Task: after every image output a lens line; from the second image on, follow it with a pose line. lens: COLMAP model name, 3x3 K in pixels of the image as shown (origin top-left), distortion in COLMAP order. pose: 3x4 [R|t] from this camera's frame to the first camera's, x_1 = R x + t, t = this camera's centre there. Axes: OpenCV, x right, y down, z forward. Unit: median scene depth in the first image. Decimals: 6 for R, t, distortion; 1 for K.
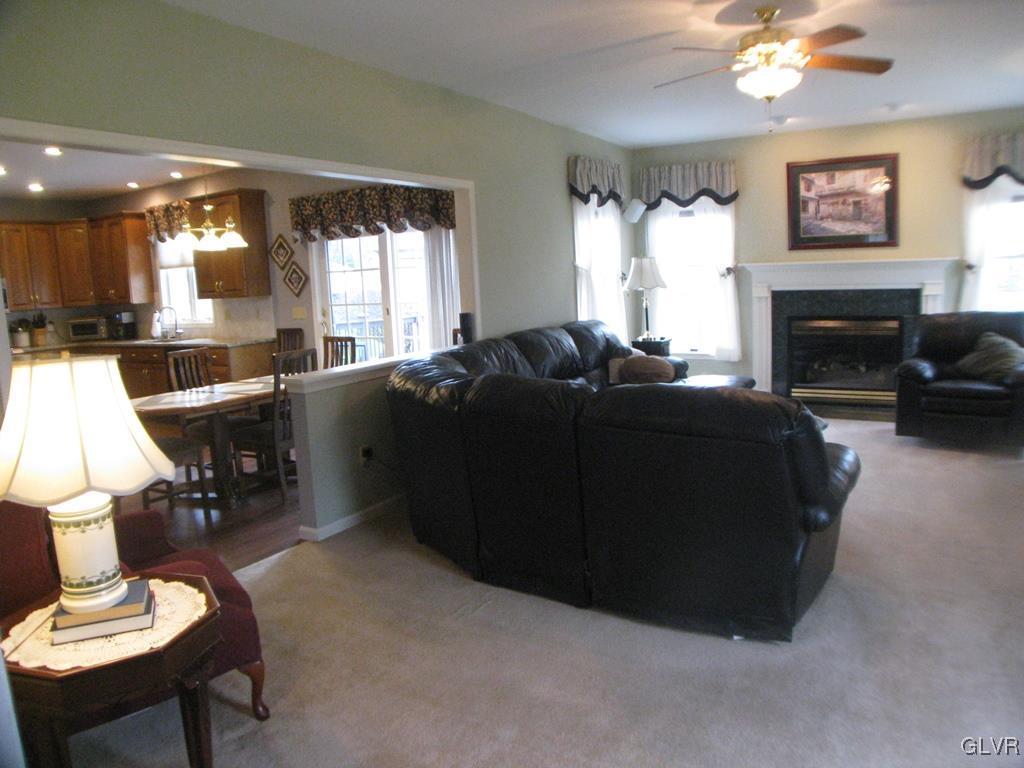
lens RADIAL K [[736.5, 0, 512.0], [0, 736.5, 384.0], [0, 0, 1]] dist [-0.163582, 0.096227]
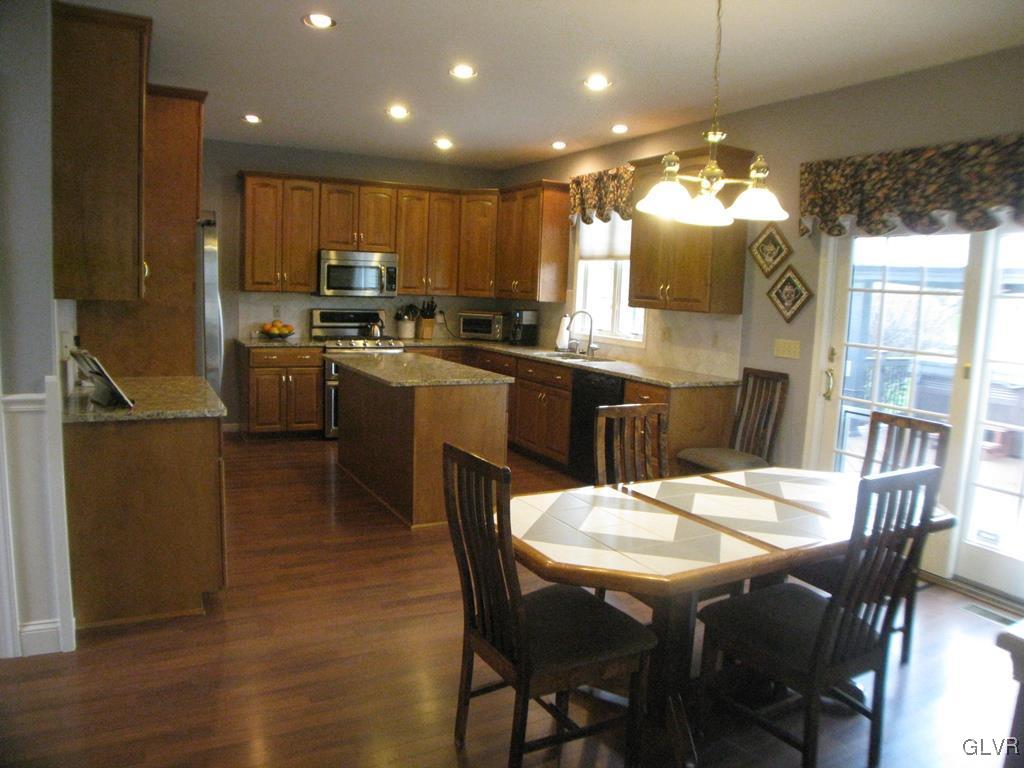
lens RADIAL K [[736.5, 0, 512.0], [0, 736.5, 384.0], [0, 0, 1]] dist [-0.163582, 0.096227]
pose [[0.865910, 0.145425, -0.478594, -0.179795], [-0.153370, 0.987908, 0.022696, -0.041620], [0.476107, 0.053749, 0.877743, 0.314694]]
